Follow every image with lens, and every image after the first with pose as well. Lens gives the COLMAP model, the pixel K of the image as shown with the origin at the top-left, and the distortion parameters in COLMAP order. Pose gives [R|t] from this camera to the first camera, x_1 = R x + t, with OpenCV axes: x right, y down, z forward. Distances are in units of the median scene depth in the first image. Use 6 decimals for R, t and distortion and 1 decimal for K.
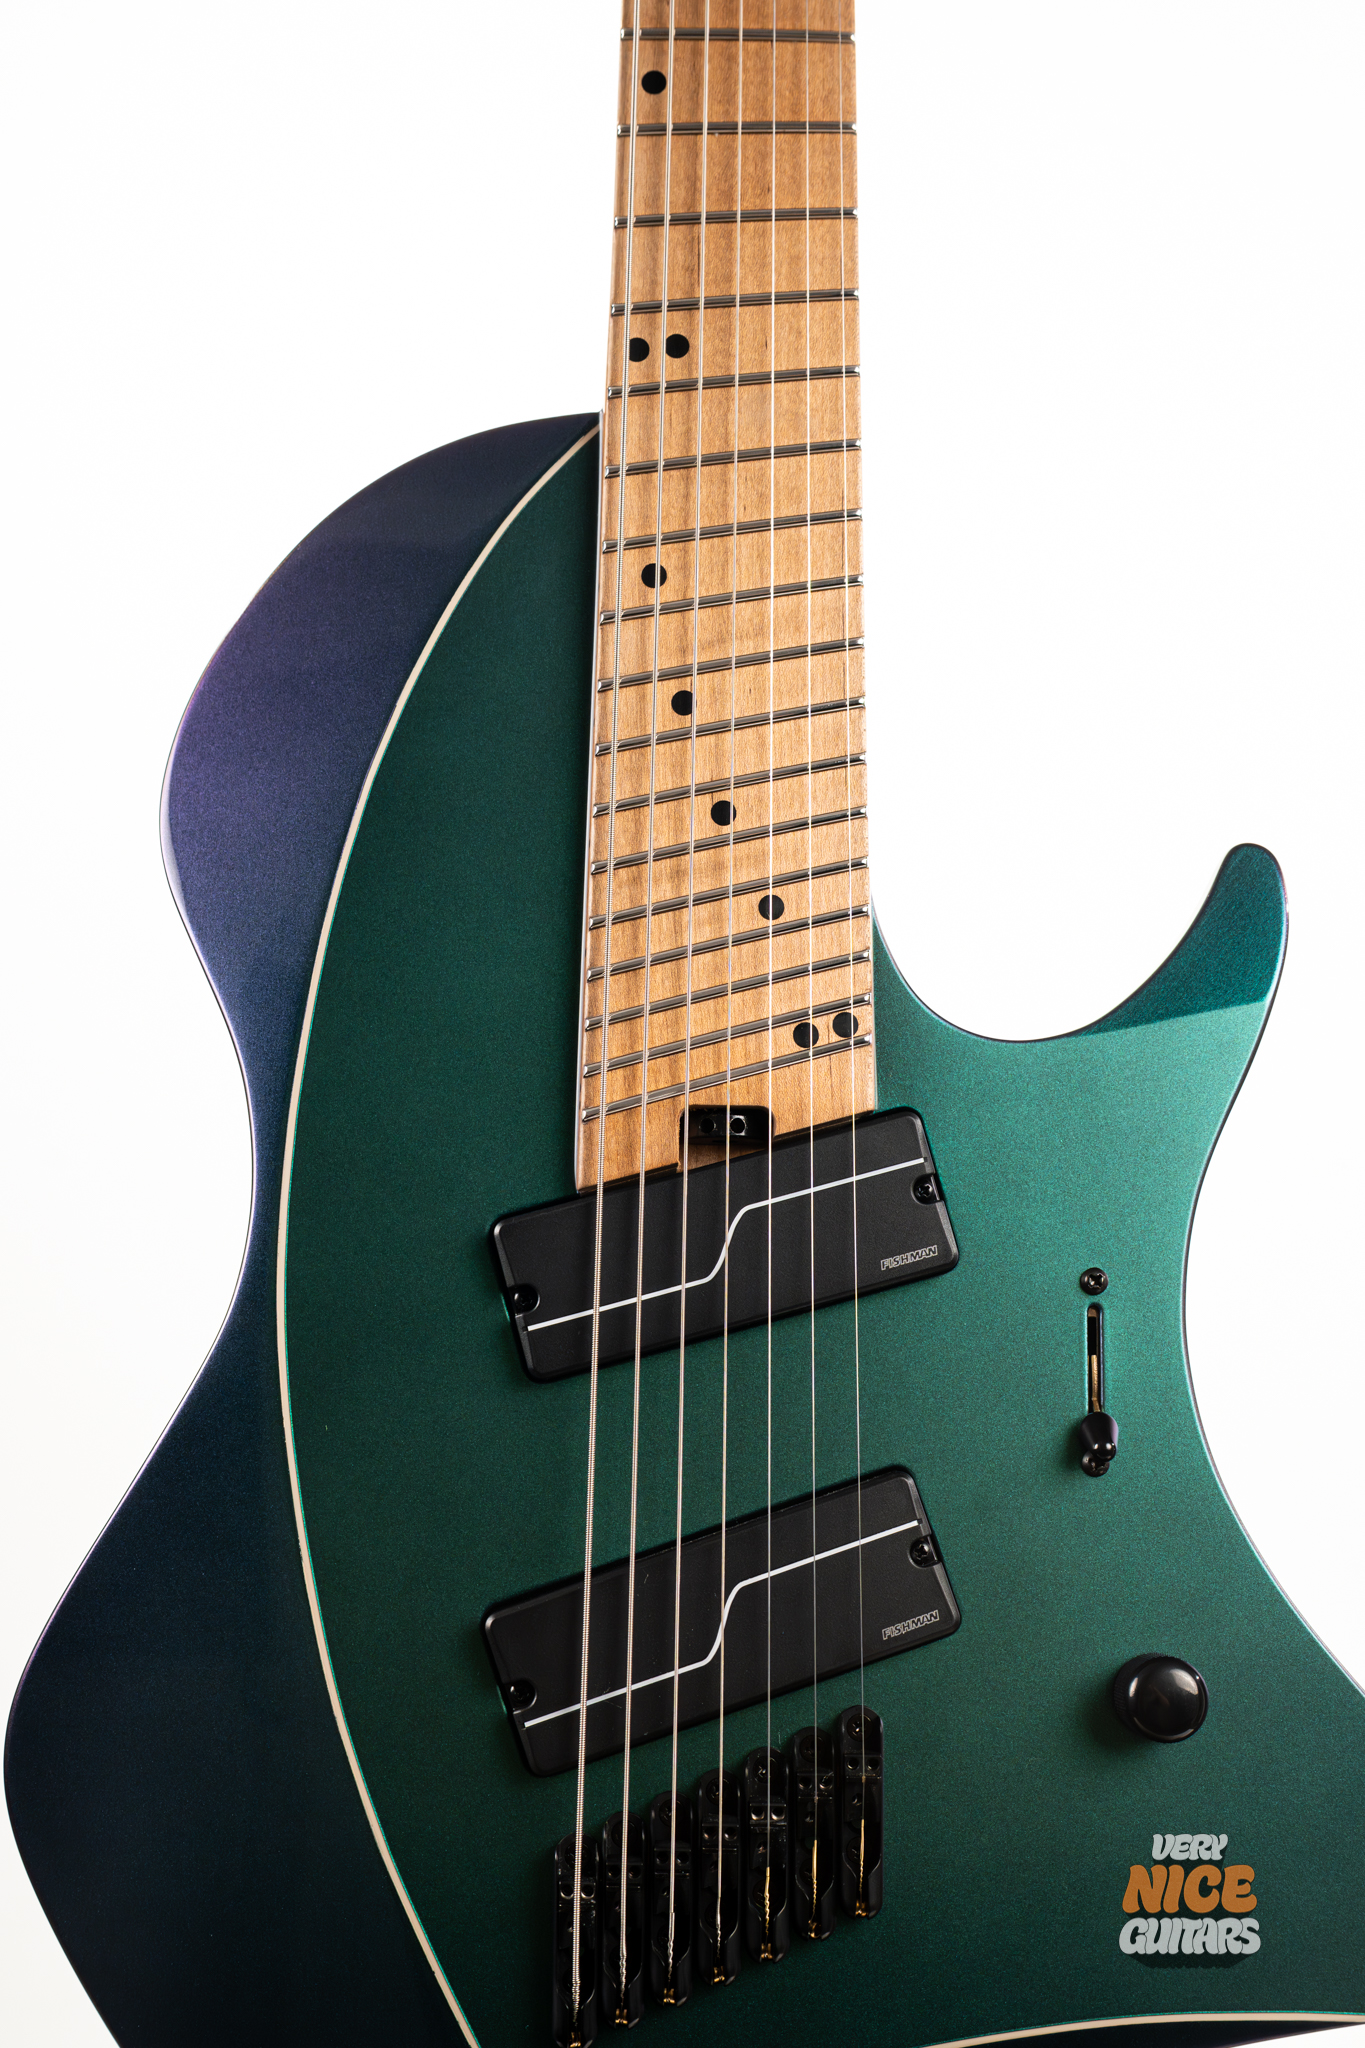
lens RADIAL K [[2927.0, 0, 682.5], [0, 2927.0, 1024.0], [0, 0, 1]] dist [0.067447, -0.144757]
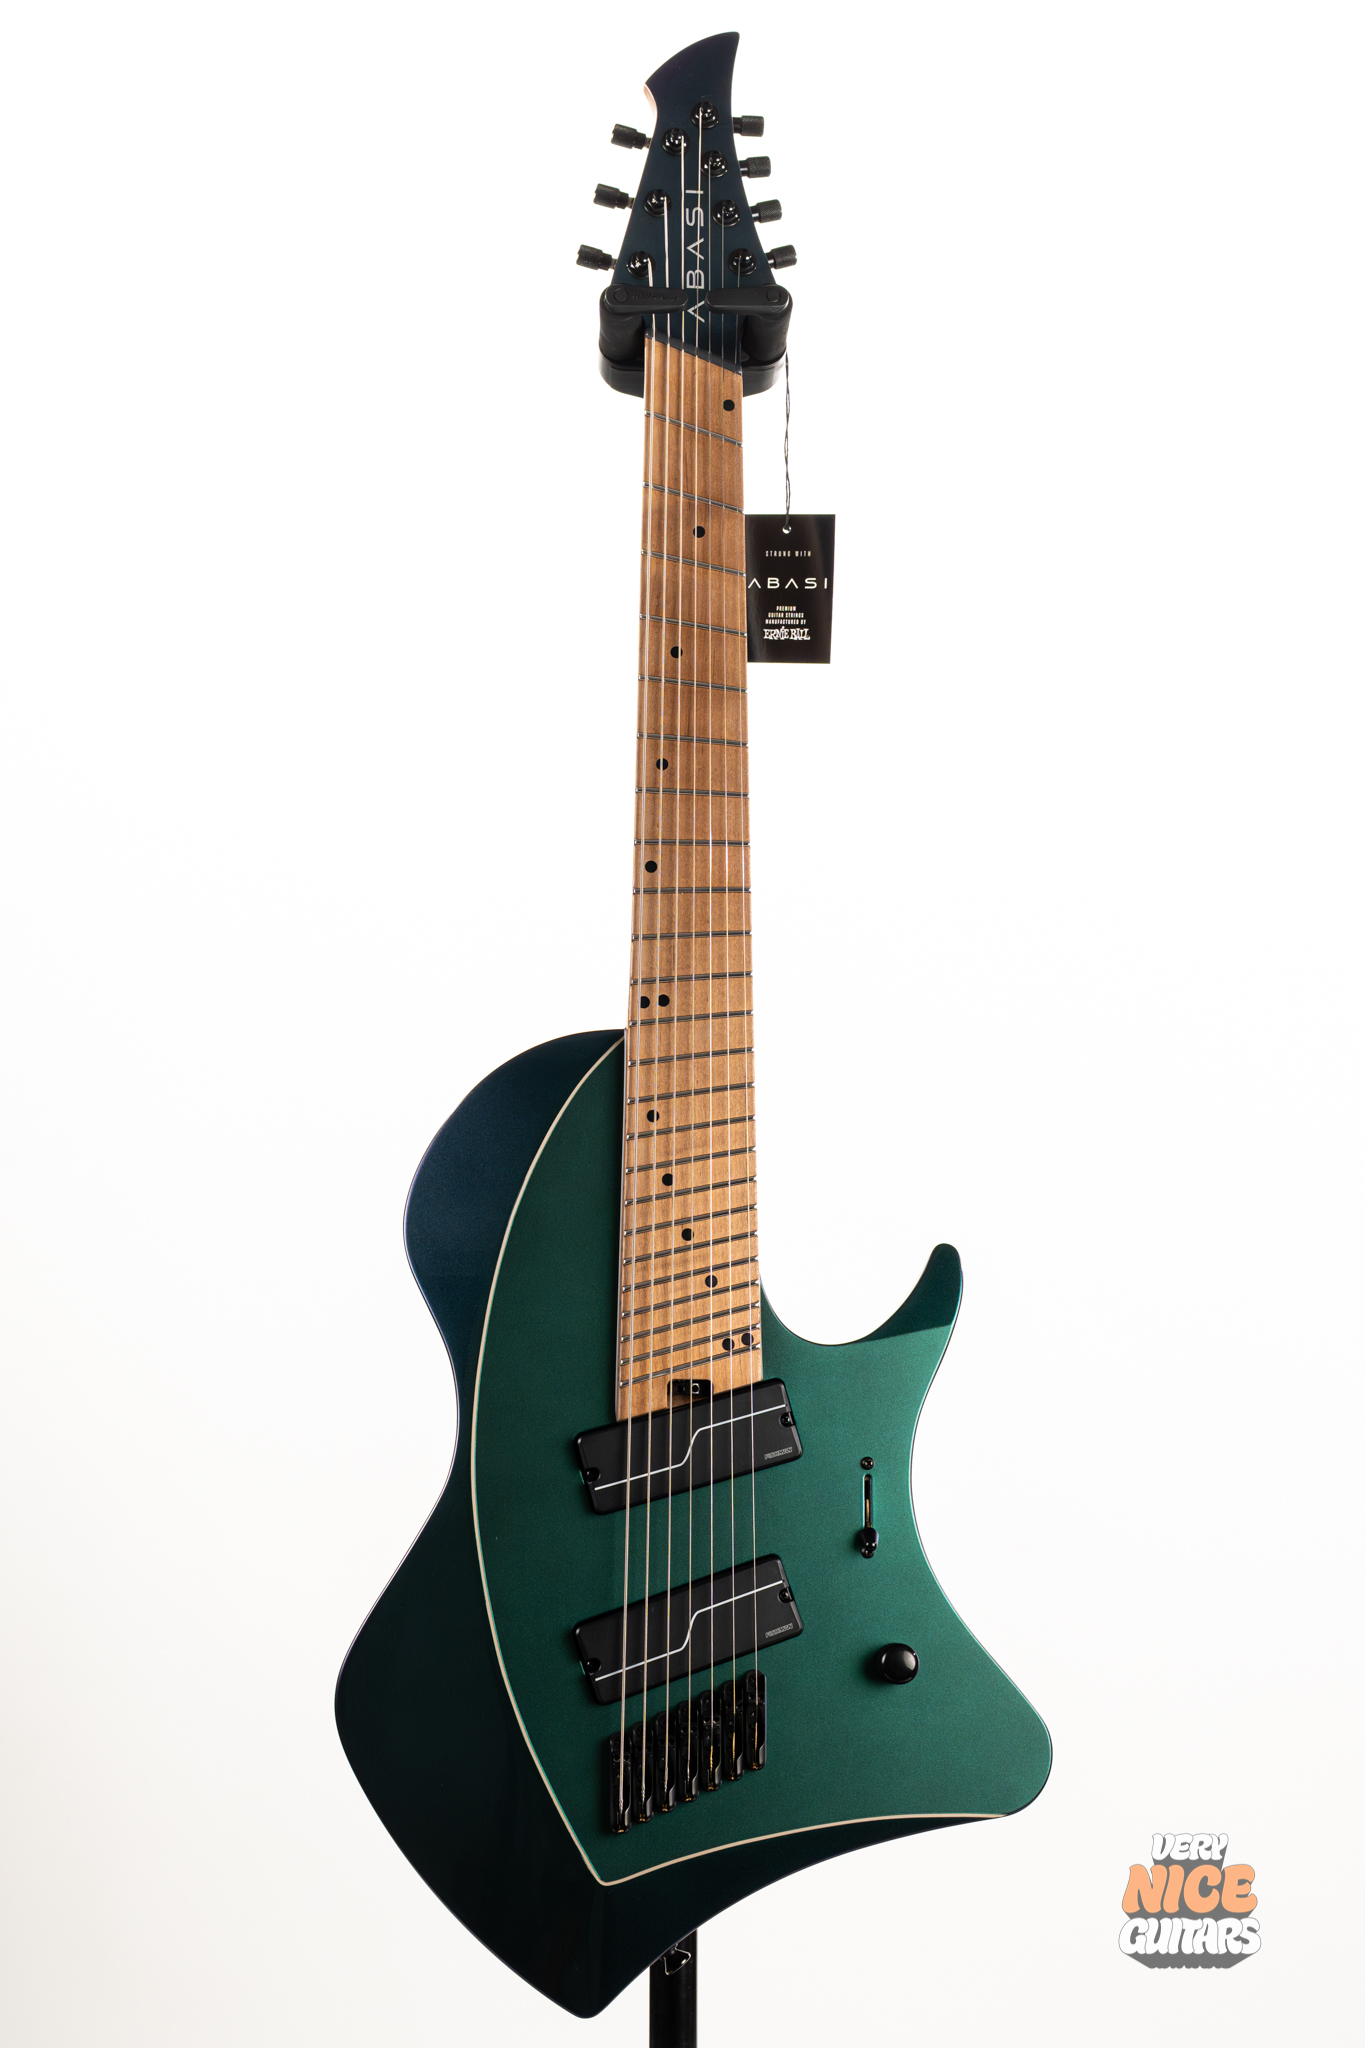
lens RADIAL K [[3131.3, 0, 693.0], [0, 3131.3, 974.4], [0, 0, 1]] dist [0.065191, -0.130903]
pose [[0.998542, 0.002486, 0.053918, -0.100563], [-0.000028, 0.998963, -0.045538, -0.153051], [-0.053975, 0.045471, 0.997506, -1.191253]]
